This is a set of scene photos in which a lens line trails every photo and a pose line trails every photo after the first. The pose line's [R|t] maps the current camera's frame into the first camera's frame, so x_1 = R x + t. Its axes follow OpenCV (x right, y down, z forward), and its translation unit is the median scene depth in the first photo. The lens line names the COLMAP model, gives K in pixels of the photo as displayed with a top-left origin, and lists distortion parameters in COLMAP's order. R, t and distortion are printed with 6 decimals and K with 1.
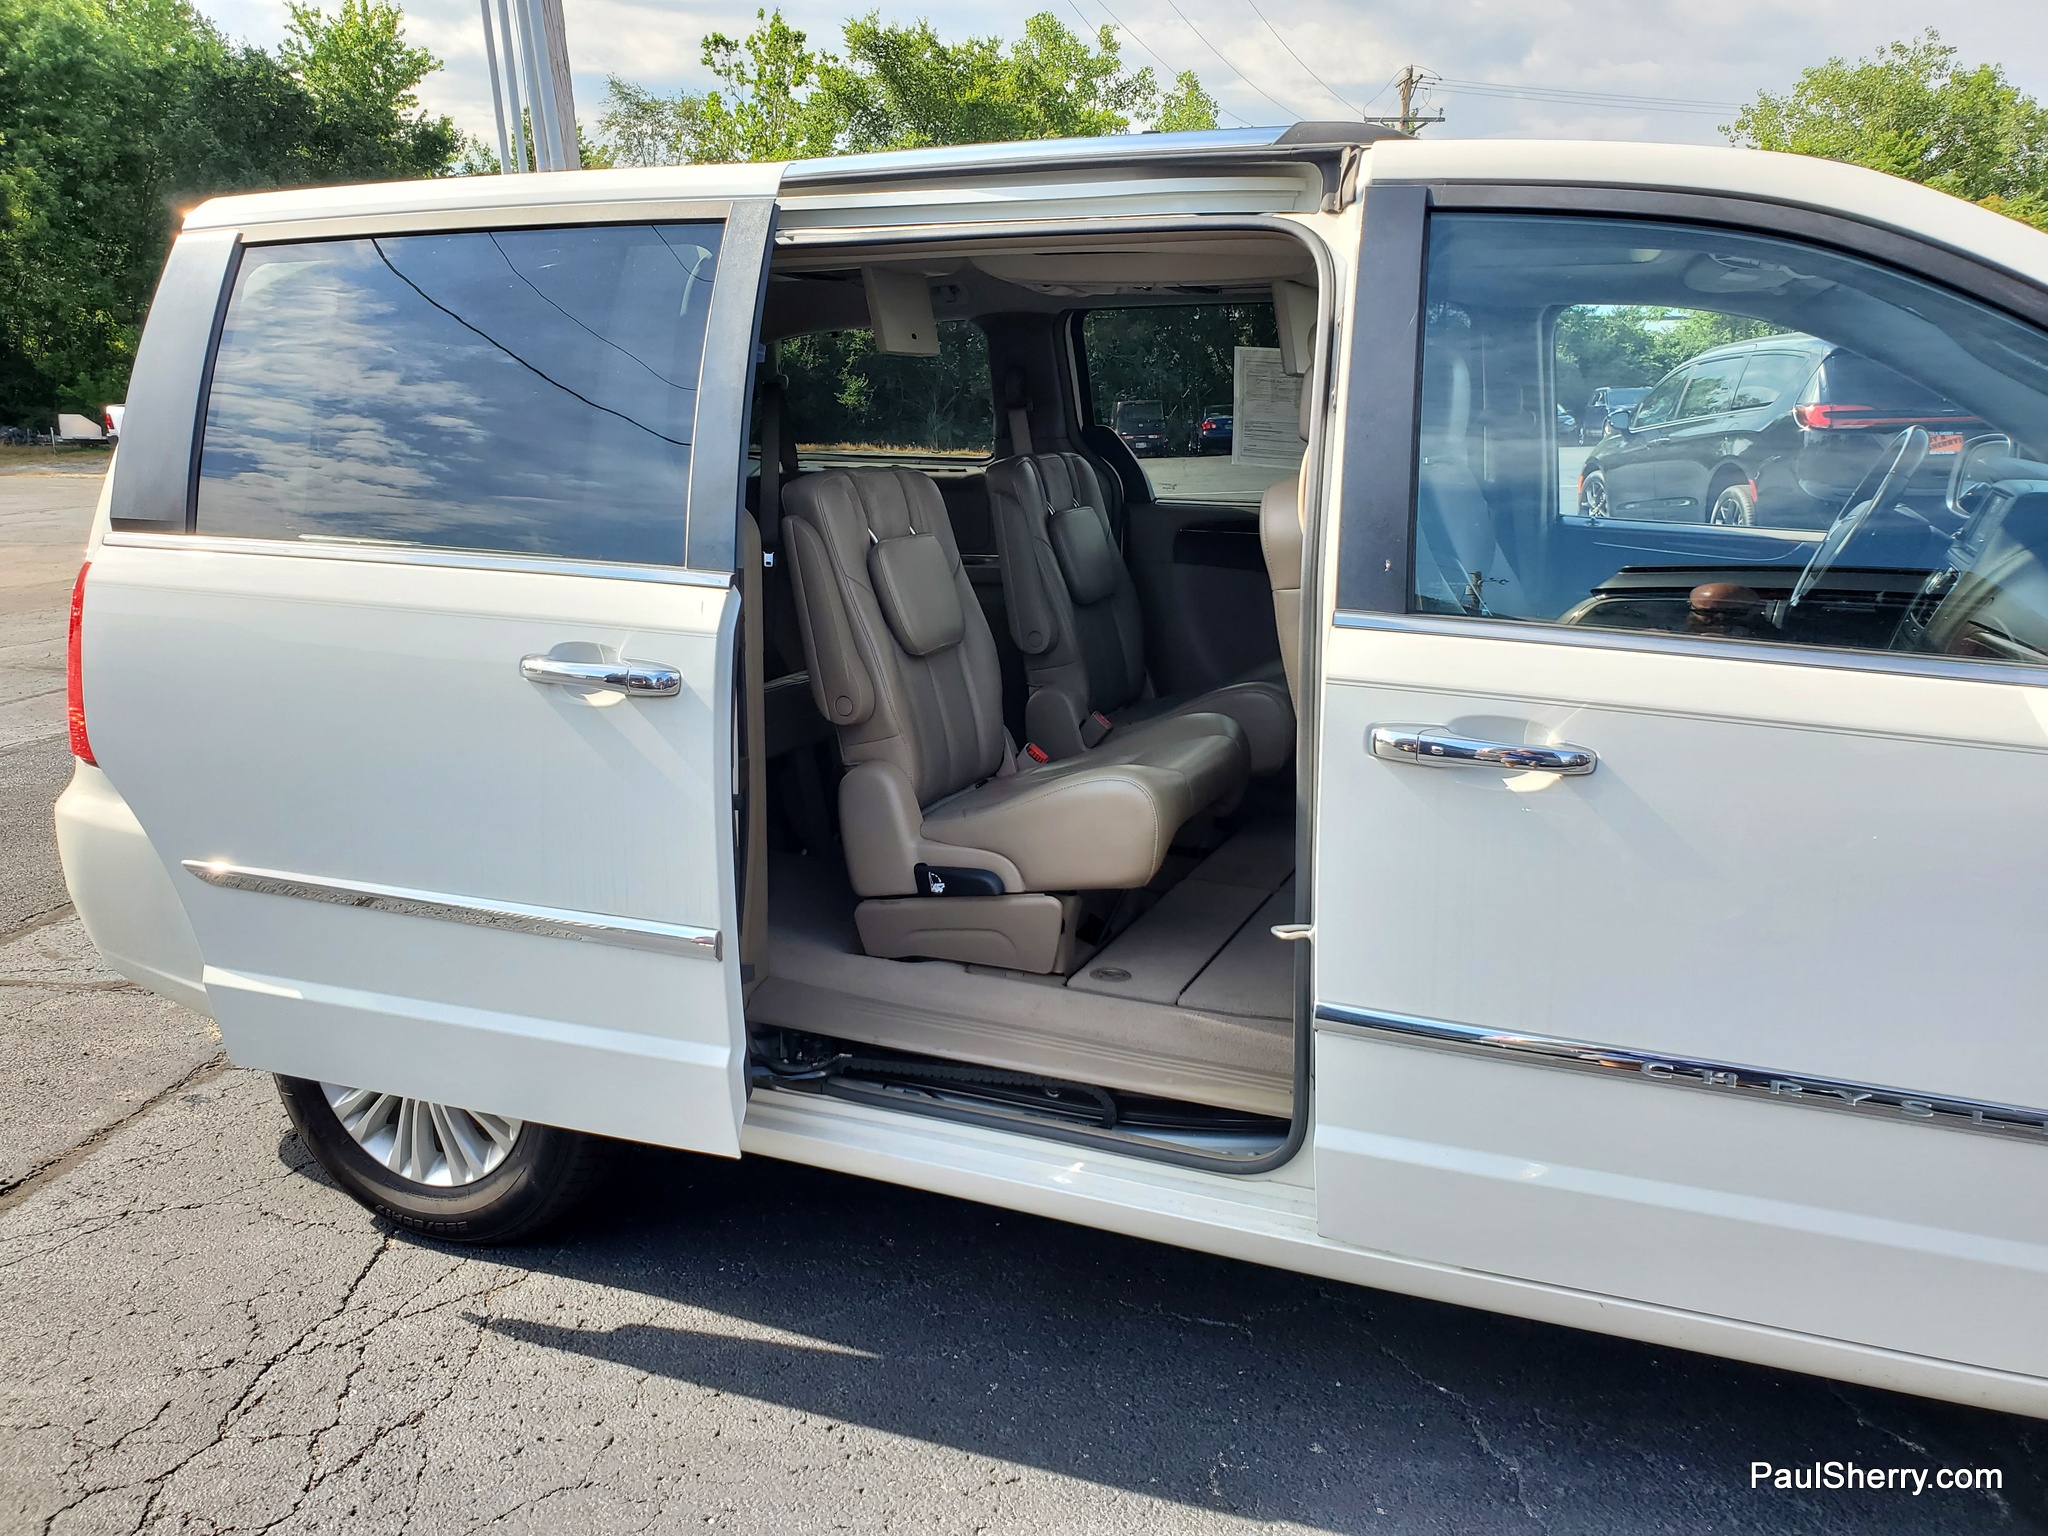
lens RADIAL K [[1749.0, 0, 1020.5], [0, 1749.0, 761.4], [0, 0, 1]] dist [-0.000328, 0.037718]
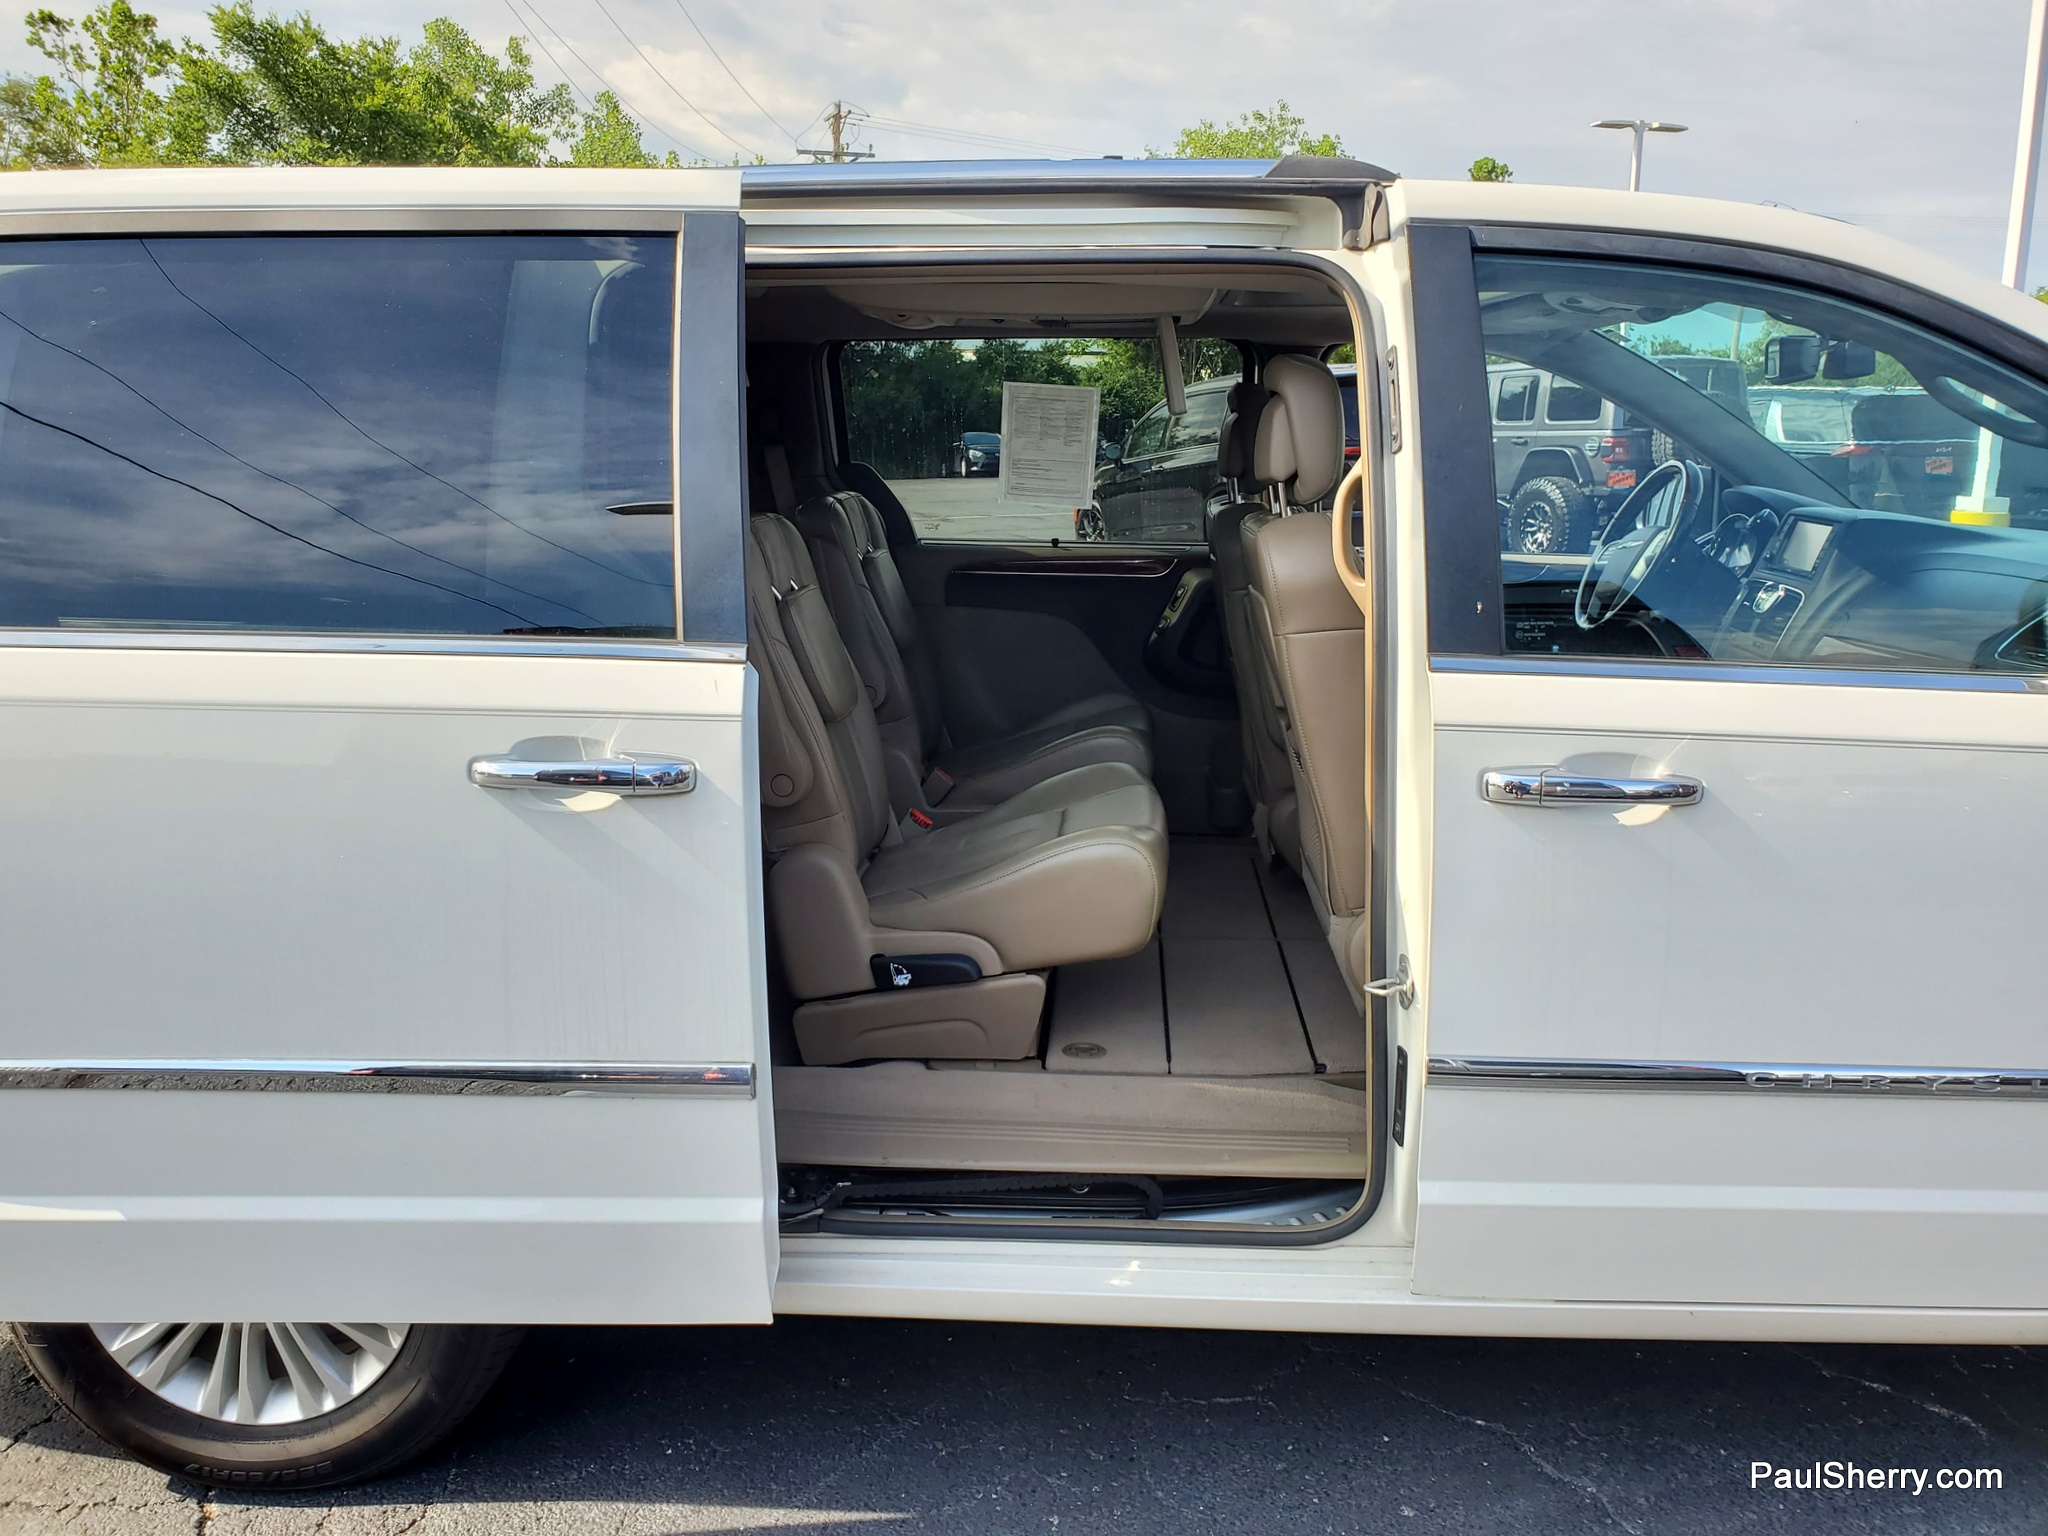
lens RADIAL K [[1749.0, 0, 1024.6], [0, 1749.0, 765.0], [0, 0, 1]] dist [-0.000328, 0.037718]
pose [[0.931729, -0.071603, 0.356025, -0.306415], [0.076554, 0.997065, 0.000181, -0.034066], [-0.354993, 0.027087, 0.934476, 0.134549]]
